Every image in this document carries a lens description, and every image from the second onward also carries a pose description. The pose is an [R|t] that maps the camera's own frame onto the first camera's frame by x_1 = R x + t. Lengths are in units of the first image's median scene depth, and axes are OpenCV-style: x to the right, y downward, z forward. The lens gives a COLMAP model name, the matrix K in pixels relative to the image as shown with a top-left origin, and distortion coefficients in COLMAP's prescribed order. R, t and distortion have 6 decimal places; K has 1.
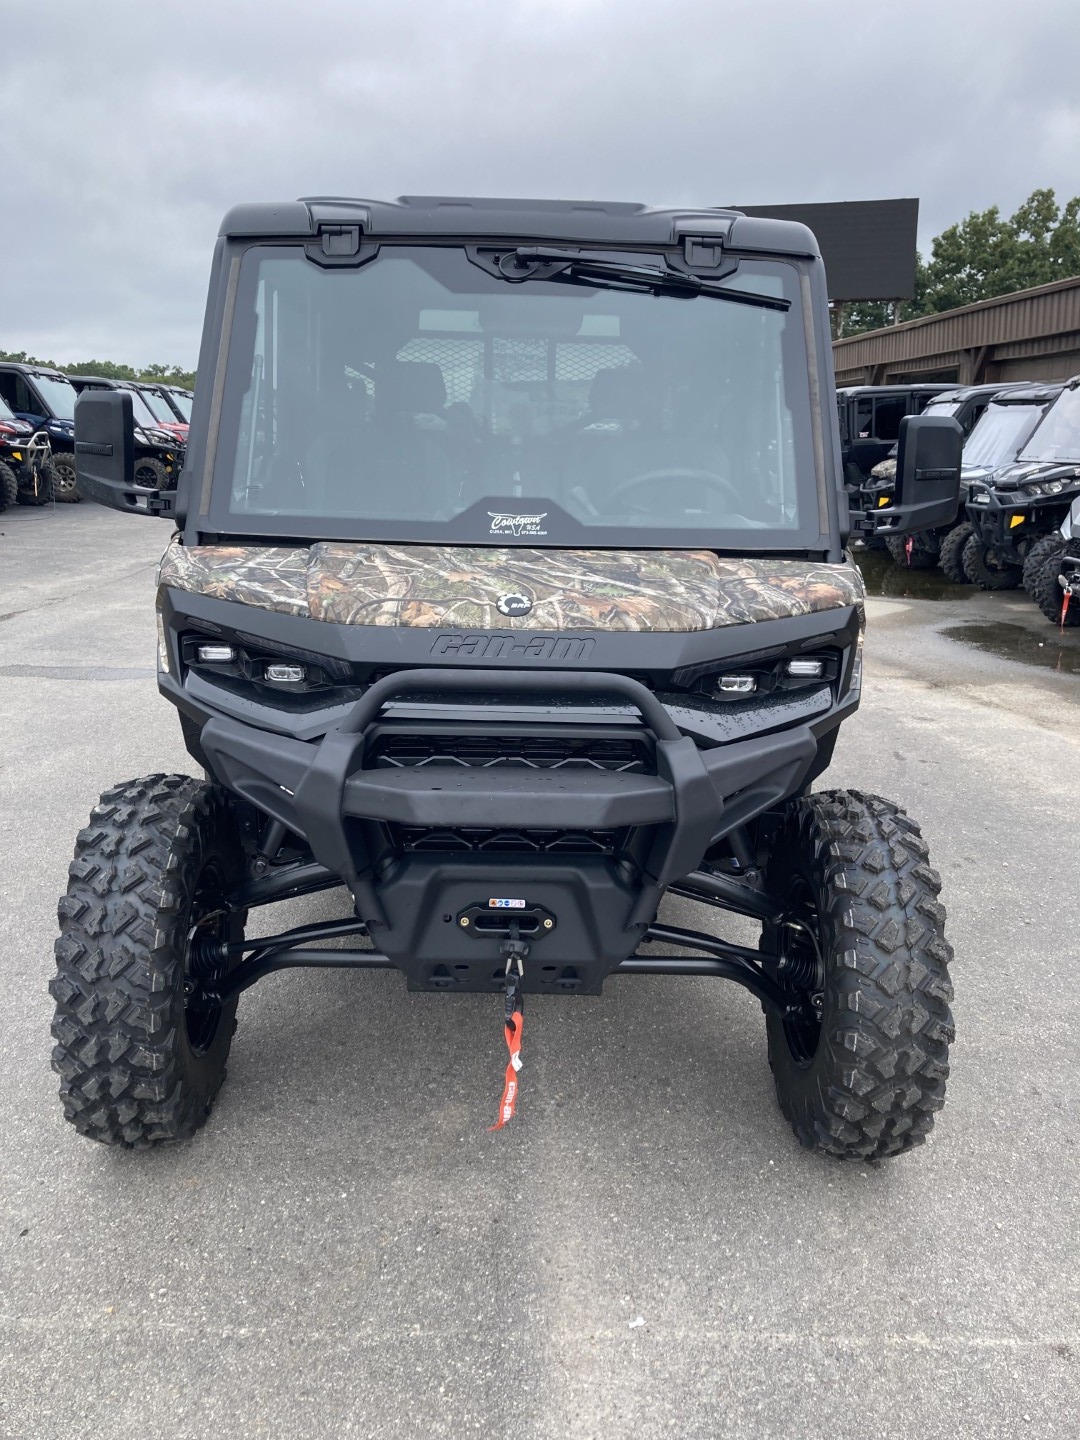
lens RADIAL K [[1172.5, 0, 535.1], [0, 1172.5, 711.6], [0, 0, 1]] dist [0.002832, -0.015261]
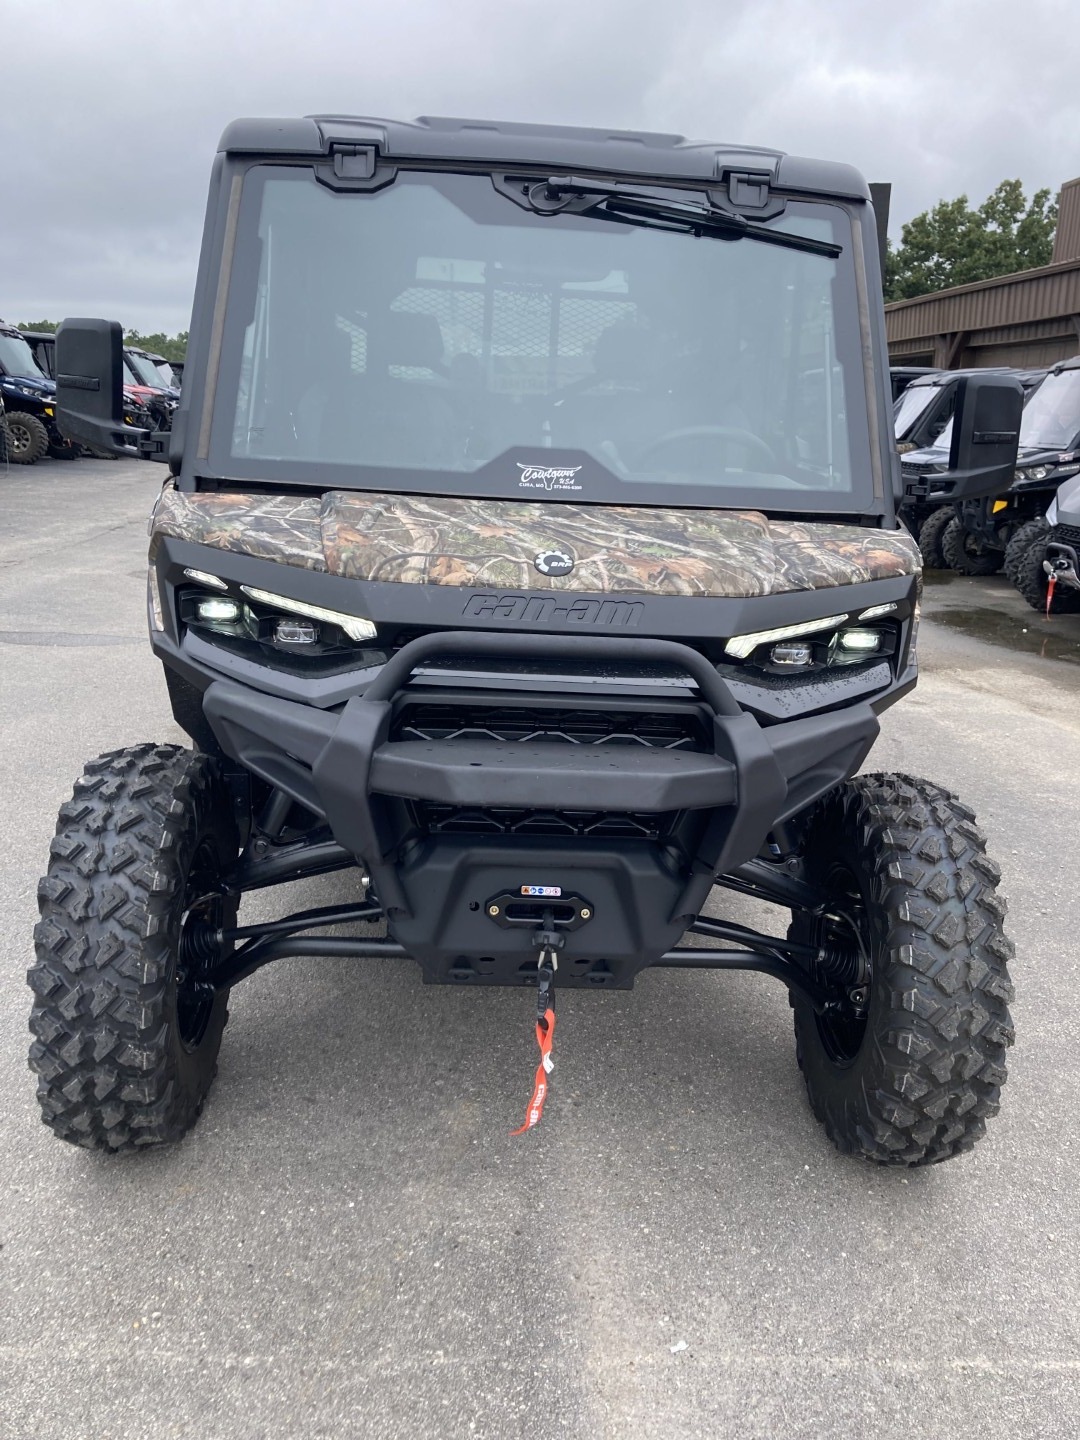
lens RADIAL K [[1172.5, 0, 547.0], [0, 1172.5, 721.5], [0, 0, 1]] dist [0.002832, -0.015261]
pose [[0.998758, 0.018456, 0.046285, -0.058667], [-0.019659, 0.999477, 0.025669, 0.007507], [-0.045787, -0.026547, 0.998598, 0.084336]]
